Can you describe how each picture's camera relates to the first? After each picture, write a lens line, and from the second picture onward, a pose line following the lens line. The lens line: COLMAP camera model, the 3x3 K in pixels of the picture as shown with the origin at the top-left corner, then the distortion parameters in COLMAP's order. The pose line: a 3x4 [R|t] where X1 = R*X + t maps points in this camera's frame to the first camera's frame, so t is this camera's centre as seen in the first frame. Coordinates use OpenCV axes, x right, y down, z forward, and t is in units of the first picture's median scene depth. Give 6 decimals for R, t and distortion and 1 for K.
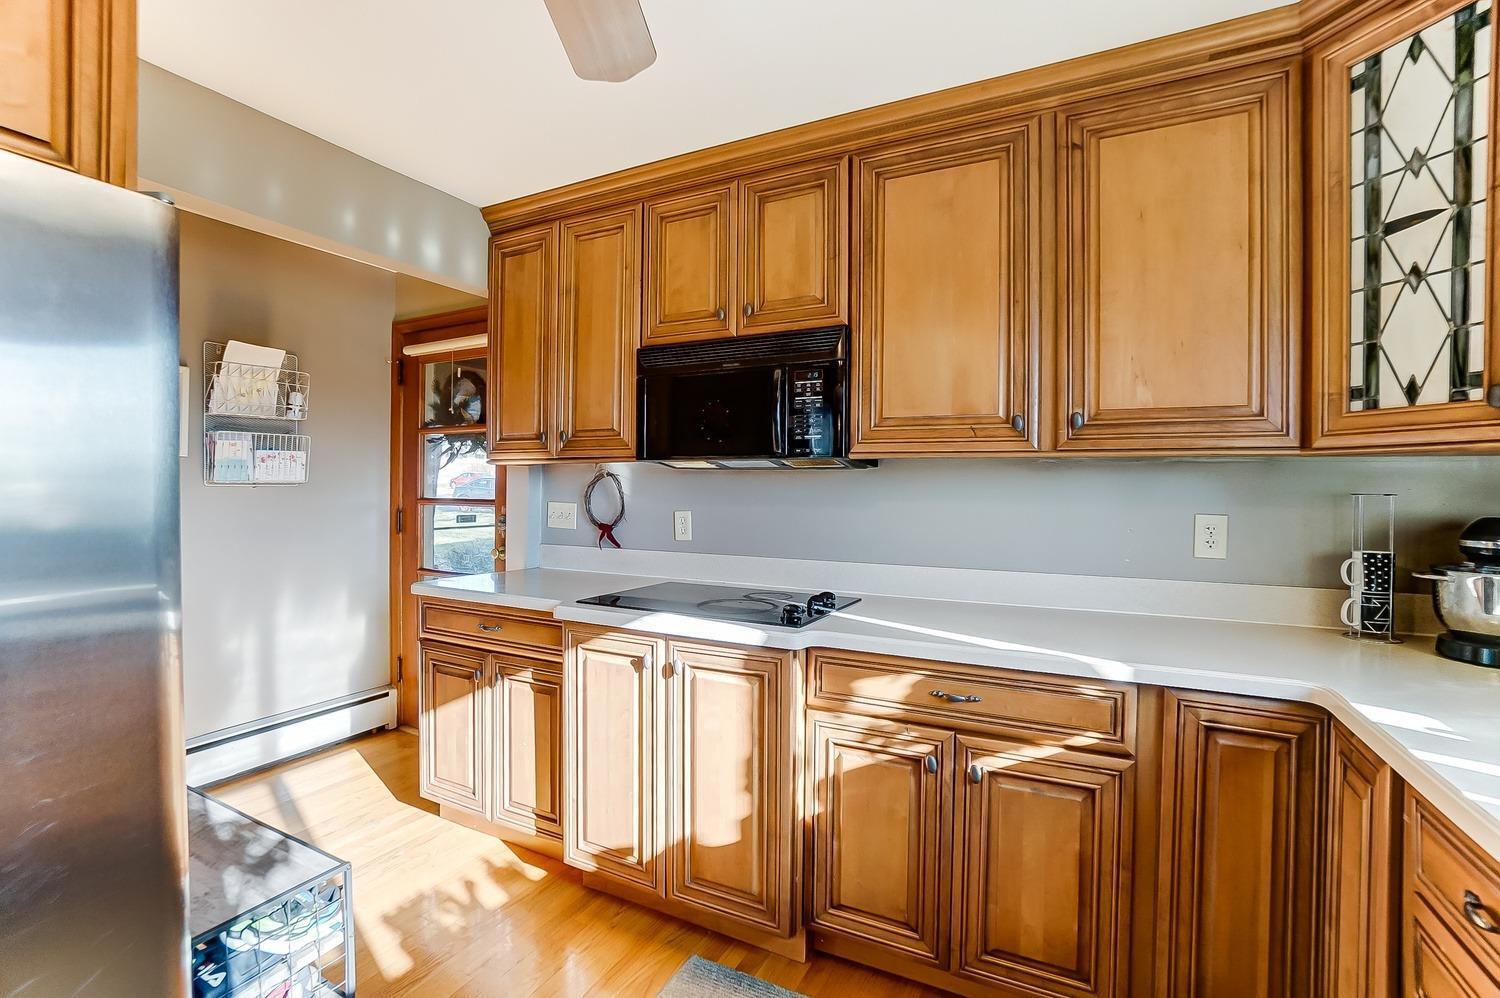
lens RADIAL K [[657.0, 0, 753.3], [0, 657.0, 490.9], [0, 0, 1]] dist [-0.066574, 0.020577]
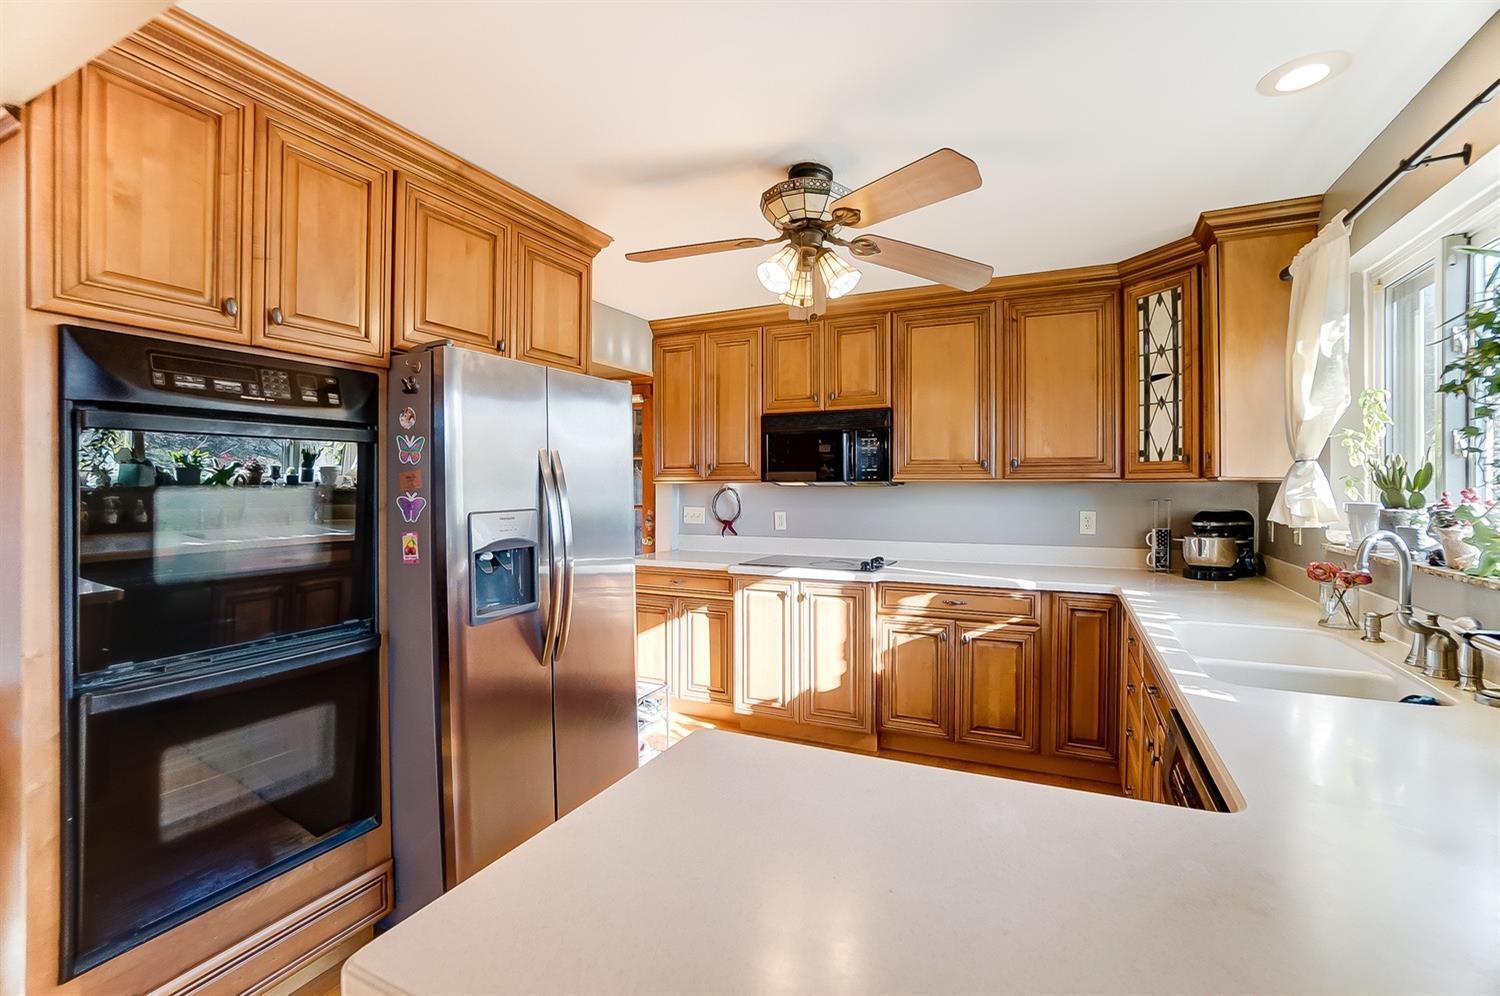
lens RADIAL K [[647.0, 0, 746.1], [0, 647.0, 491.3], [0, 0, 1]] dist [-0.061957, 0.000089]
pose [[0.999600, -0.009242, 0.026731, -0.346160], [0.009215, 0.999957, 0.001121, -0.033122], [-0.026740, -0.000874, 0.999642, -0.871393]]
